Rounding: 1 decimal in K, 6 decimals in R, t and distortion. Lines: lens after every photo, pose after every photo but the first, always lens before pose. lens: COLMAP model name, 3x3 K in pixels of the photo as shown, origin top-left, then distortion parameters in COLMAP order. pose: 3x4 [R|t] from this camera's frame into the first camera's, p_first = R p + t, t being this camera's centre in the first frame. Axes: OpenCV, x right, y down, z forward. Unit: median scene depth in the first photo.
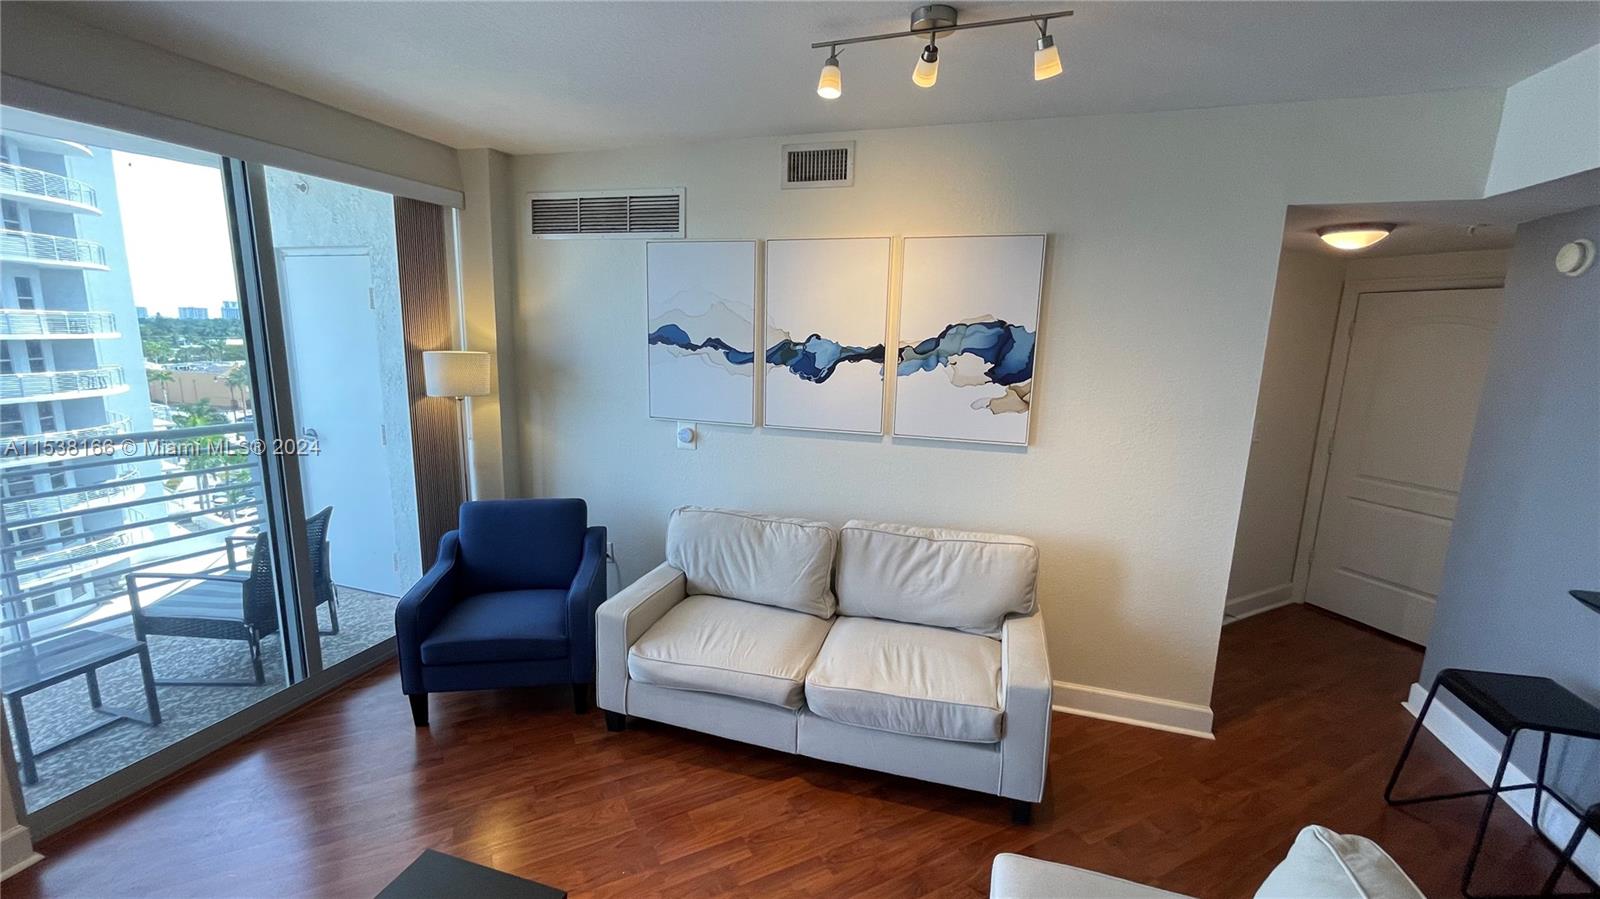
lens RADIAL K [[649.4, 0, 801.0], [0, 649.4, 450.1], [0, 0, 1]] dist [-0.001003, 0.001074]
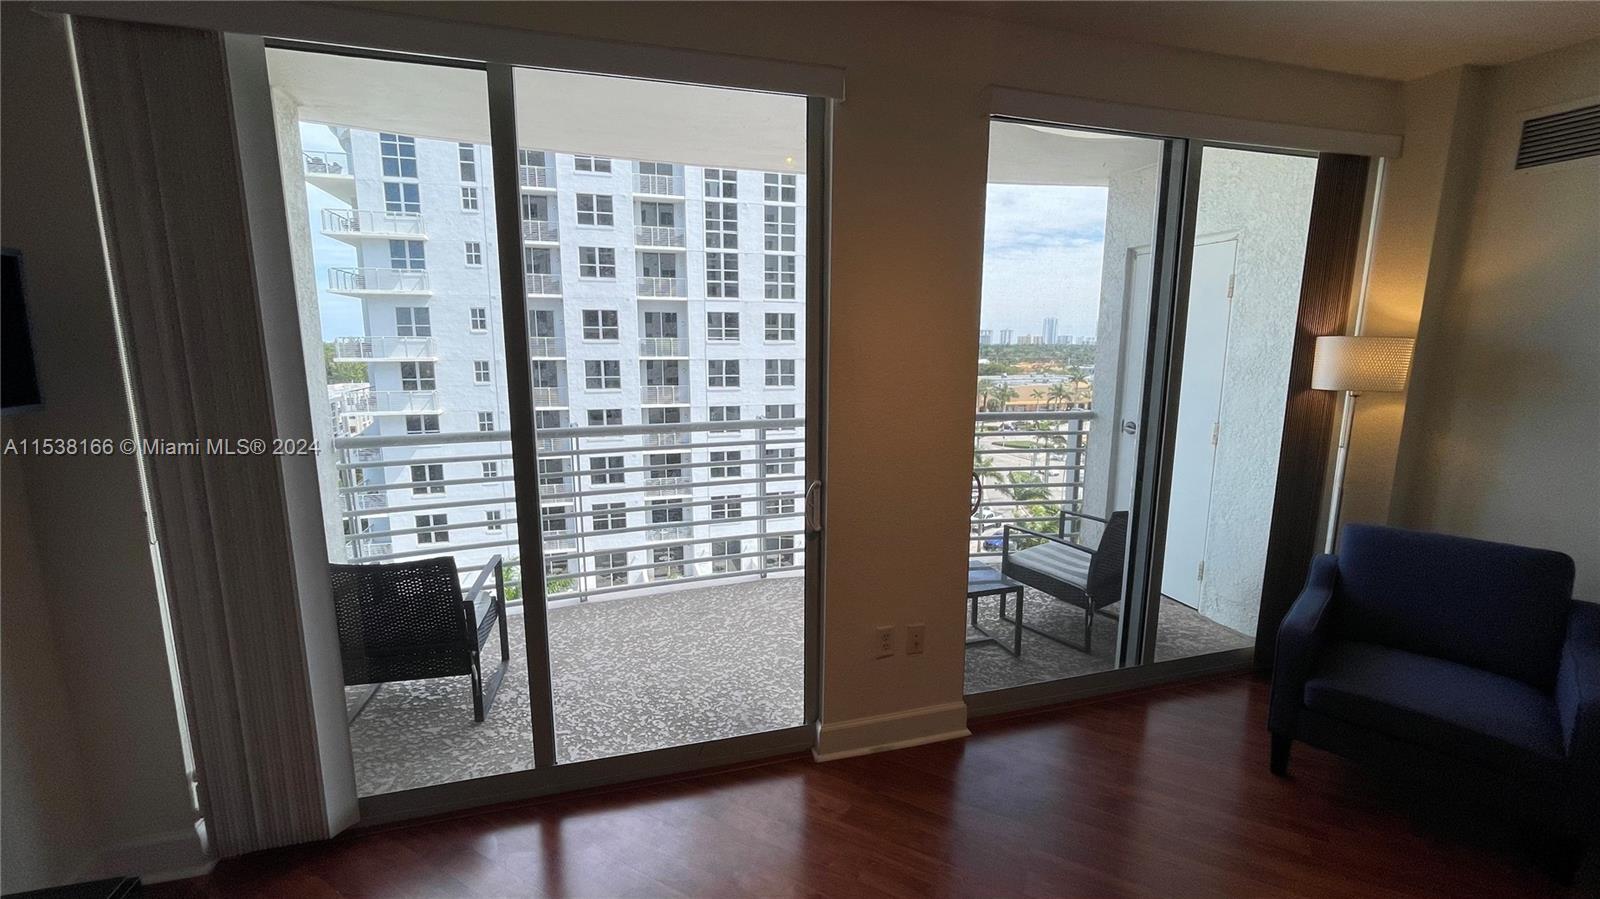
lens RADIAL K [[649.4, 0, 792.0], [0, 649.4, 453.5], [0, 0, 1]] dist [-0.001003, 0.001074]
pose [[0.548792, 0.116378, -0.827819, -0.256416], [-0.135228, 0.989579, 0.049470, 0.052314], [0.824949, 0.084796, 0.558810, -0.022145]]
